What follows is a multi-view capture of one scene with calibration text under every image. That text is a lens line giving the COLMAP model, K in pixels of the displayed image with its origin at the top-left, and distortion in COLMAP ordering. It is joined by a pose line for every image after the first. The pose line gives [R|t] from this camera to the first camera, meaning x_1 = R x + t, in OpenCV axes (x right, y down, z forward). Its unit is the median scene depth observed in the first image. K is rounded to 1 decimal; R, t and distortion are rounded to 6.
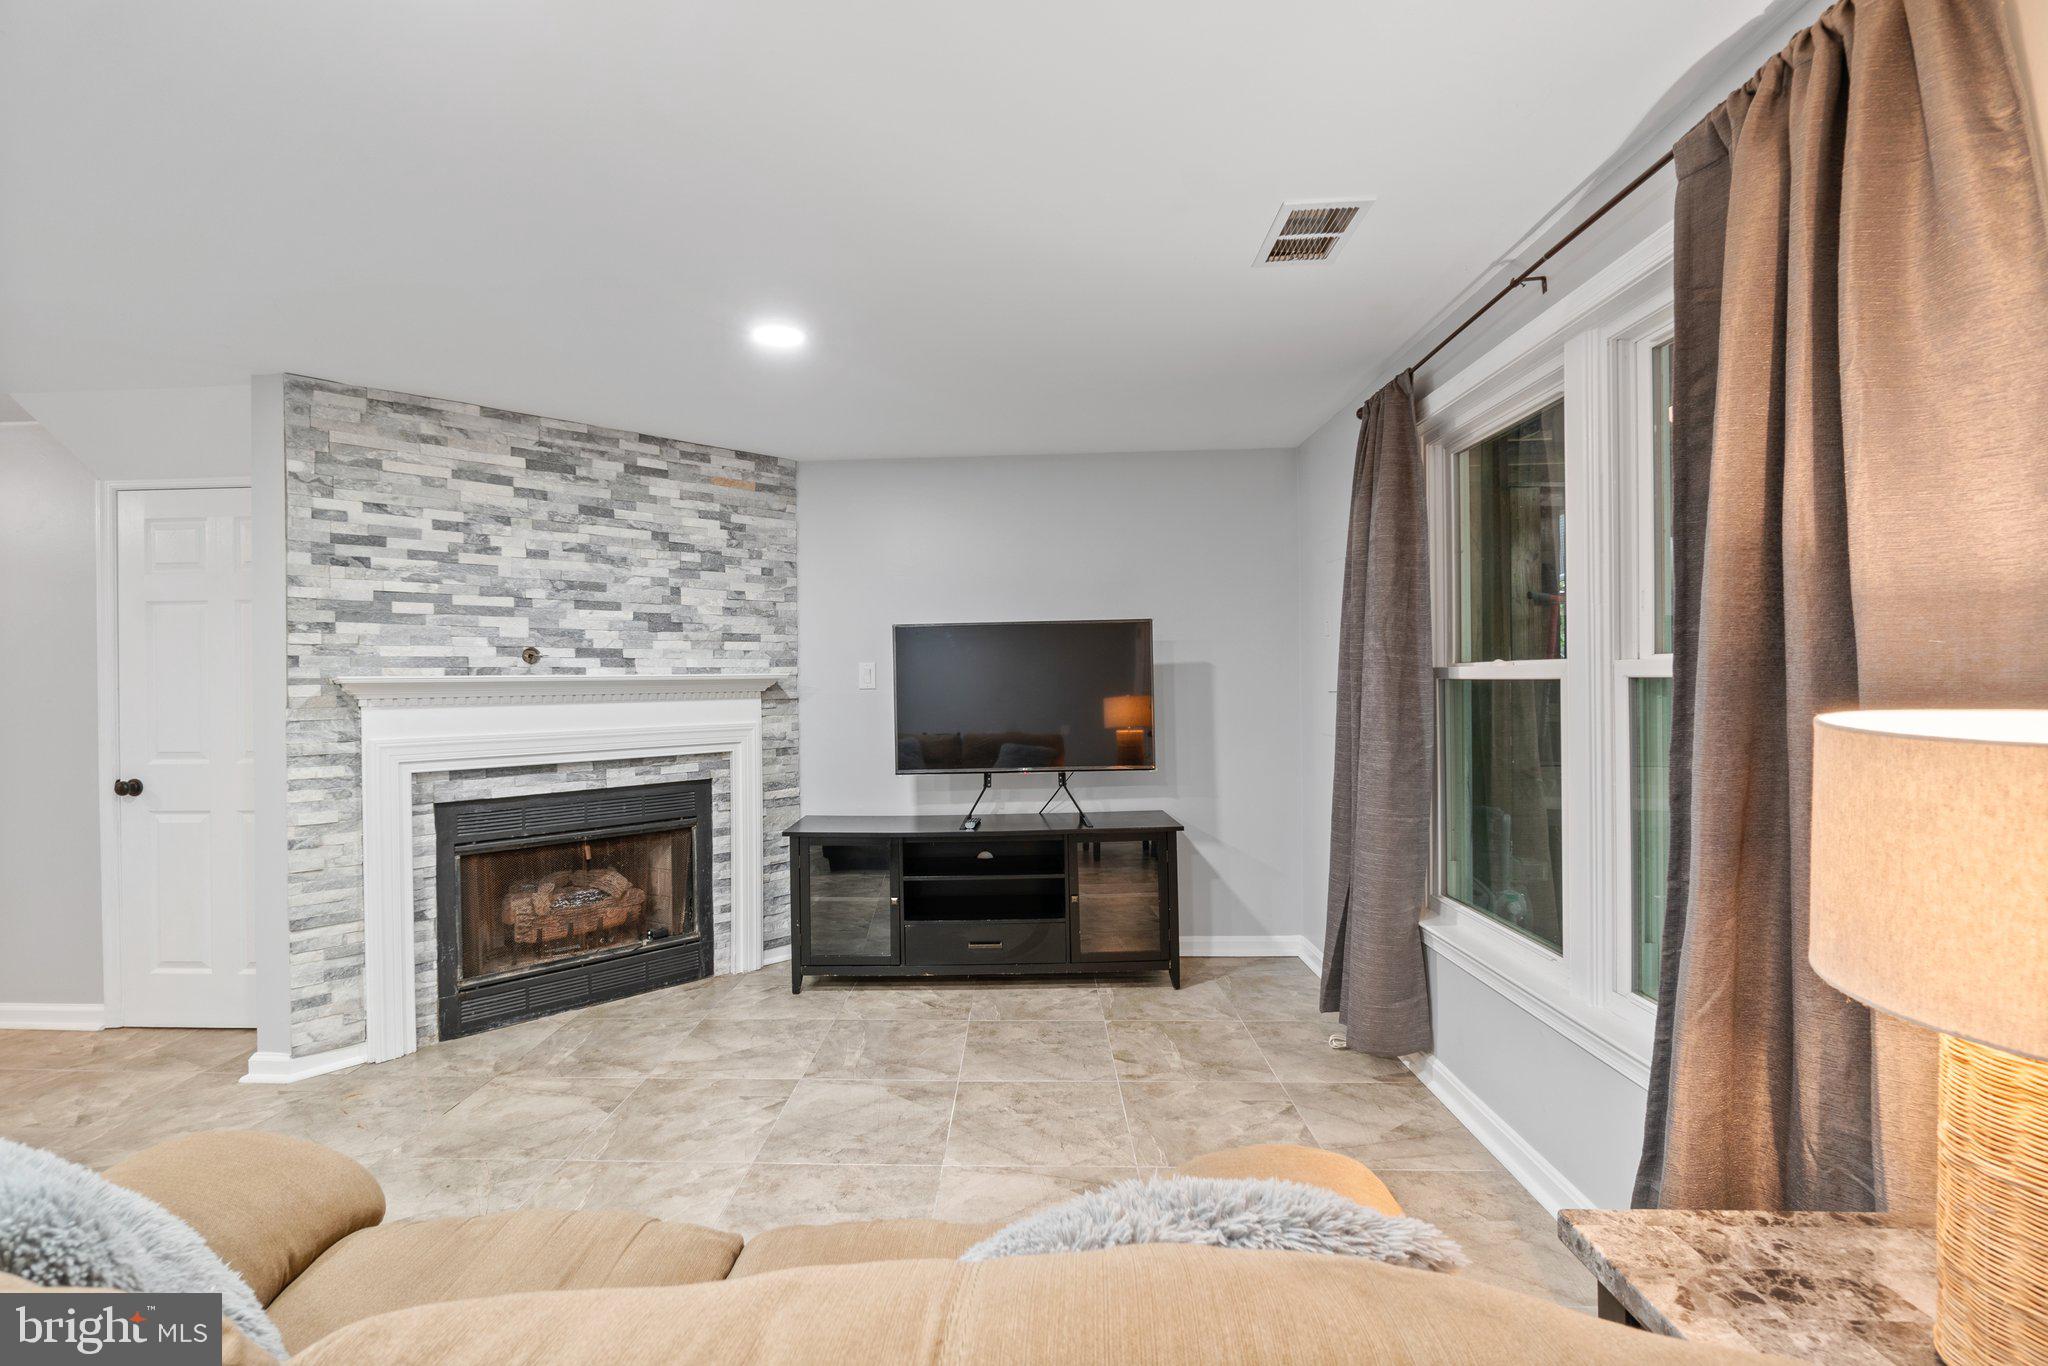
lens RADIAL K [[899.2, 0, 994.1], [0, 899.2, 685.3], [0, 0, 1]] dist [-0.004303, -0.000550]
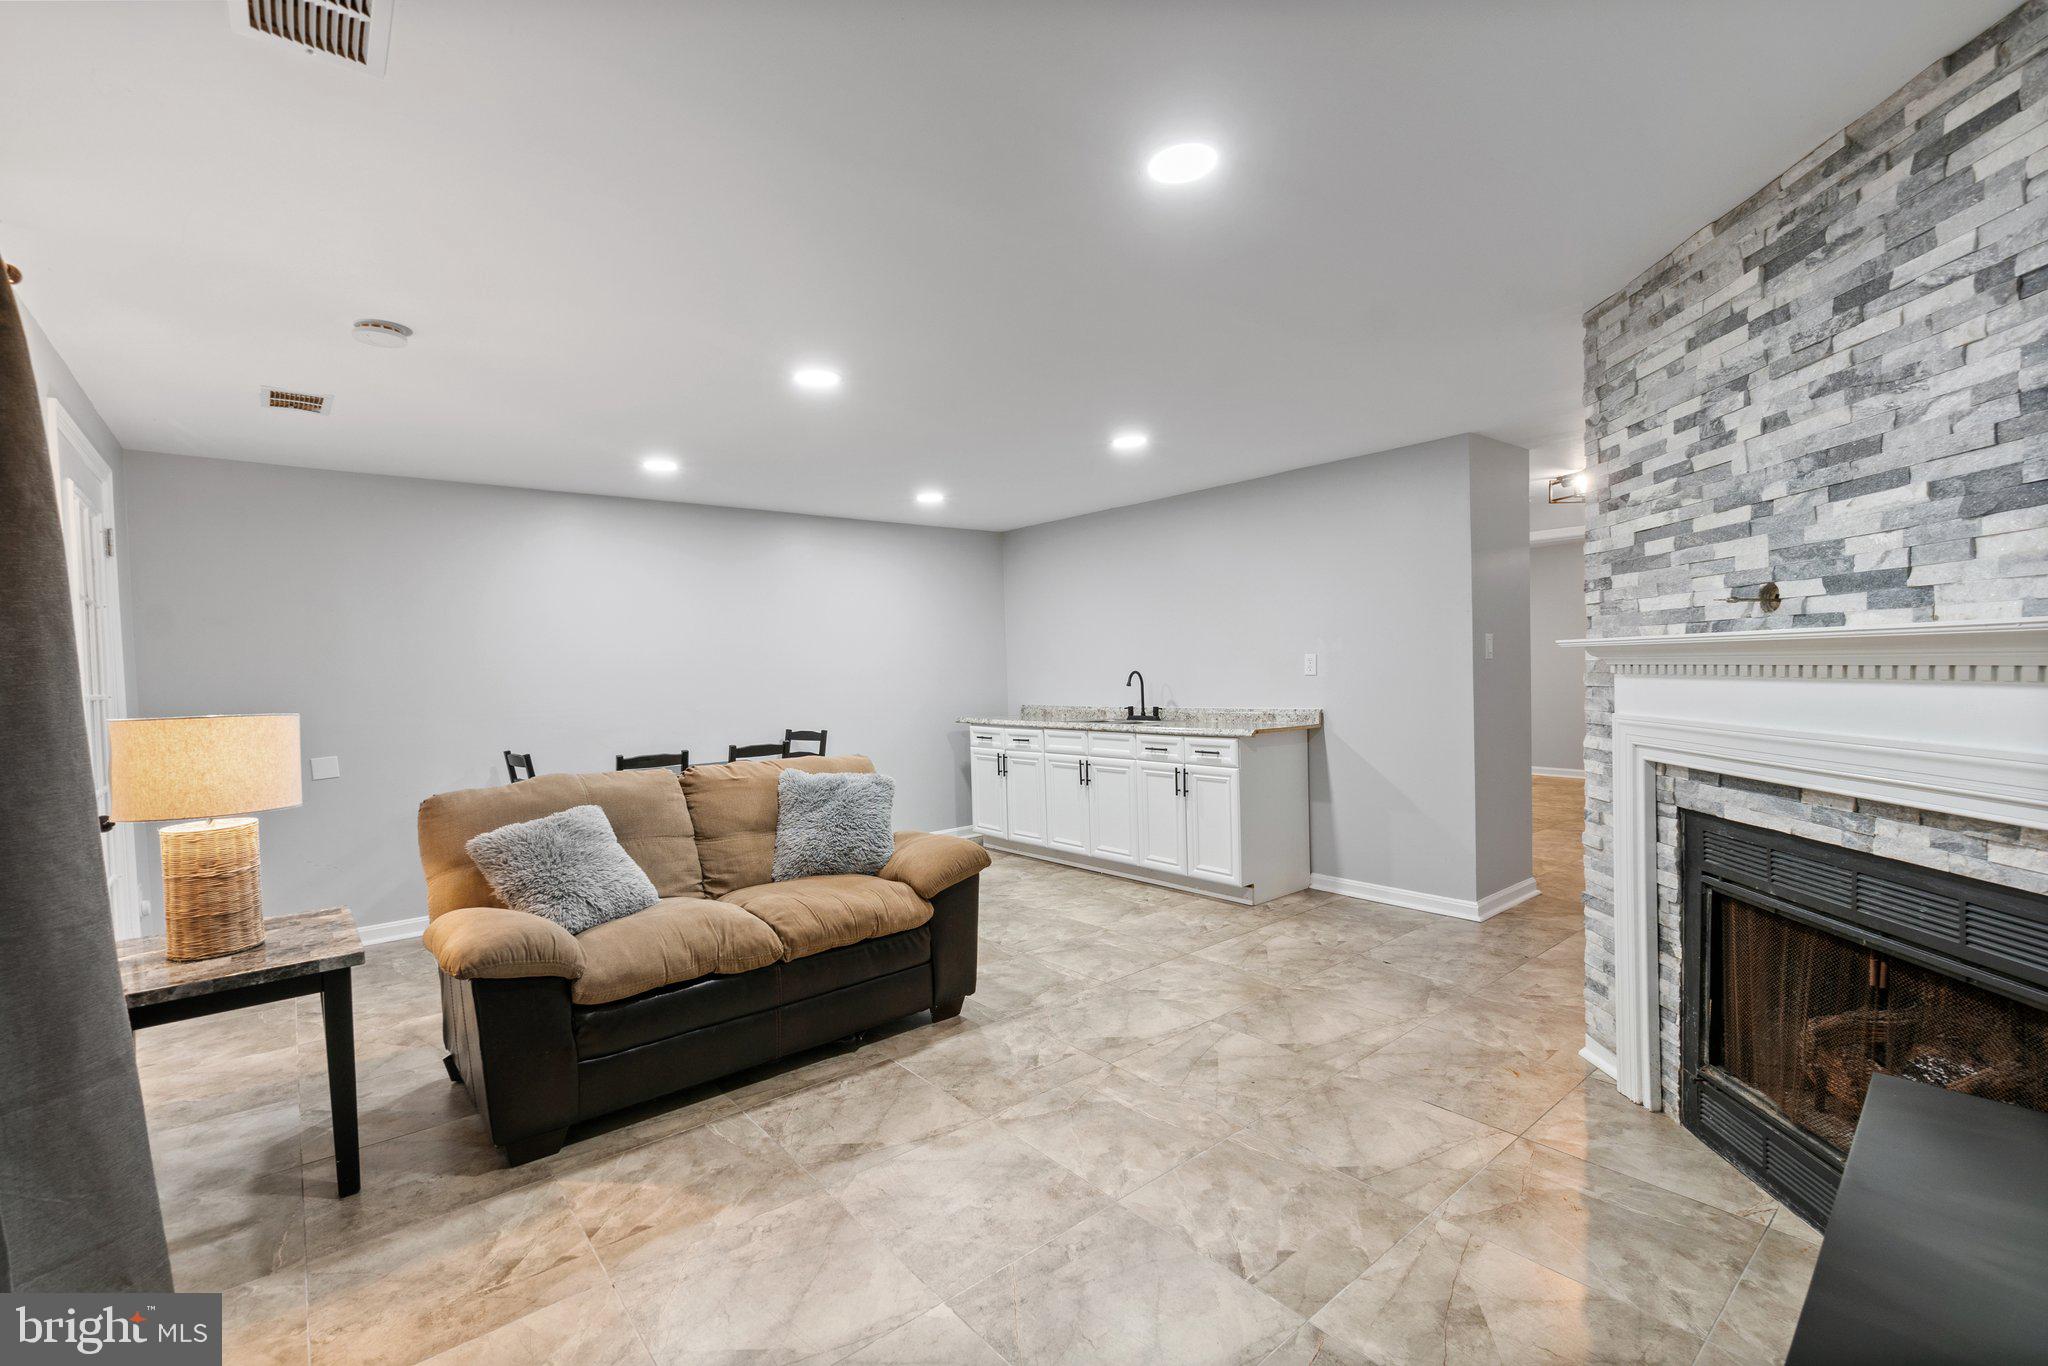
lens RADIAL K [[876.5, 0, 977.6], [0, 876.5, 695.9], [0, 0, 1]] dist [-0.010040, 0.000151]
pose [[-0.762773, 0.060548, -0.643826, 0.250624], [0.040775, 0.998129, 0.045560, -0.014889], [0.645380, 0.008500, -0.763815, 1.064551]]
